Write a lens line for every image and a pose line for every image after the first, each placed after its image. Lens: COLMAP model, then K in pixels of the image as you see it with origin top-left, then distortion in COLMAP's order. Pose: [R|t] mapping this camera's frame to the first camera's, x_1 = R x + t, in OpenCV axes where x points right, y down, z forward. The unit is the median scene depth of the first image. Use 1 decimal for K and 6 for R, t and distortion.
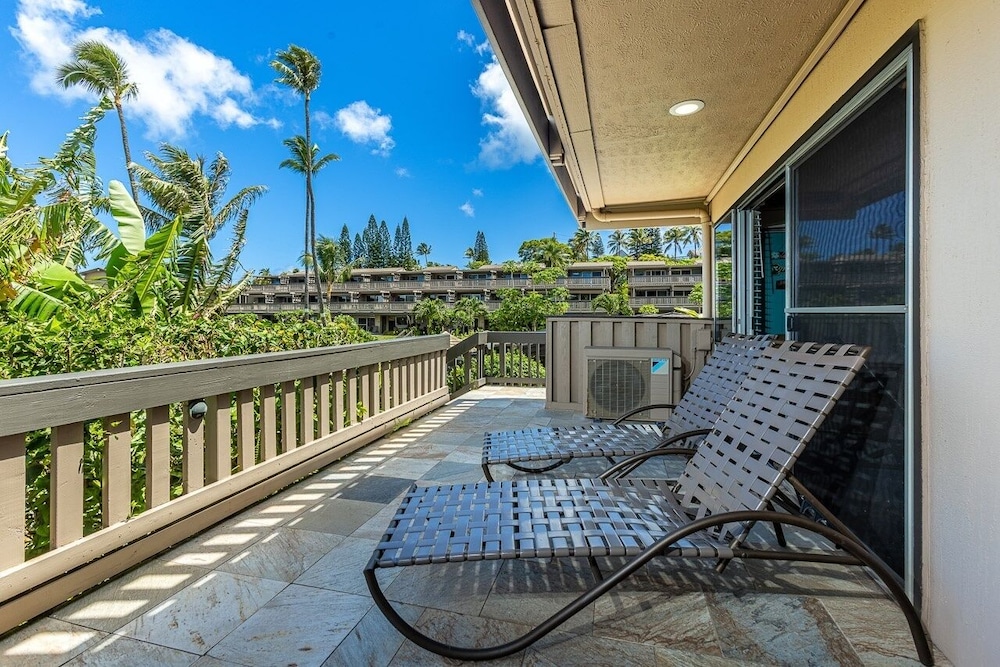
lens RADIAL K [[581.4, 0, 476.5], [0, 581.4, 370.4], [0, 0, 1]] dist [0.003246, 0.001429]
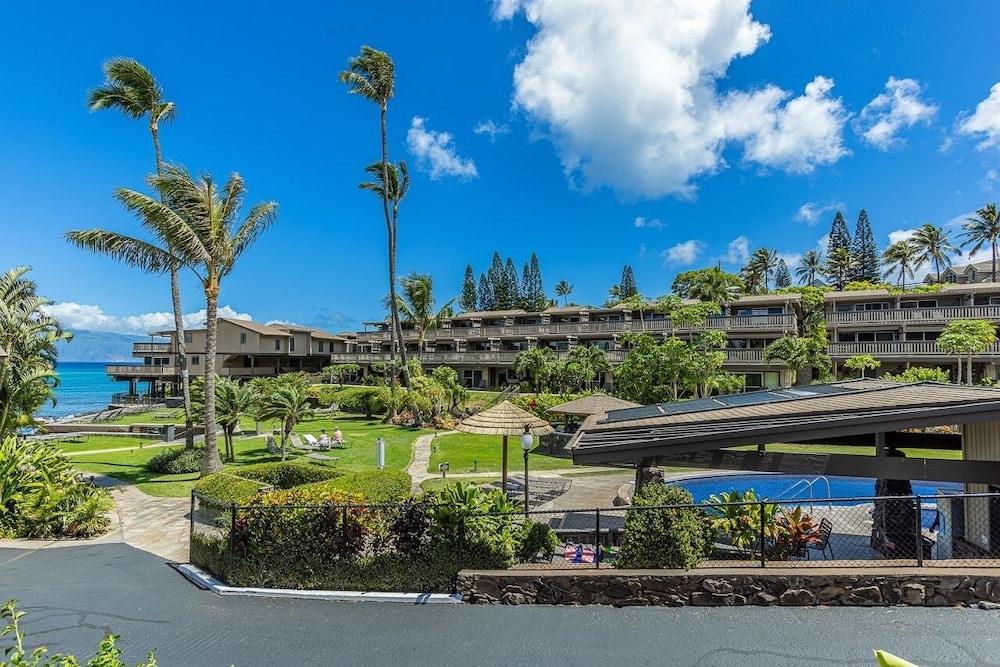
lens RADIAL K [[581.4, 0, 476.5], [0, 581.4, 370.4], [0, 0, 1]] dist [0.003246, 0.001429]
pose [[0.956964, 0.004391, -0.290172, 0.059002], [-0.026541, 0.997019, -0.072443, -0.029541], [0.288989, 0.077027, 0.954229, 0.206017]]
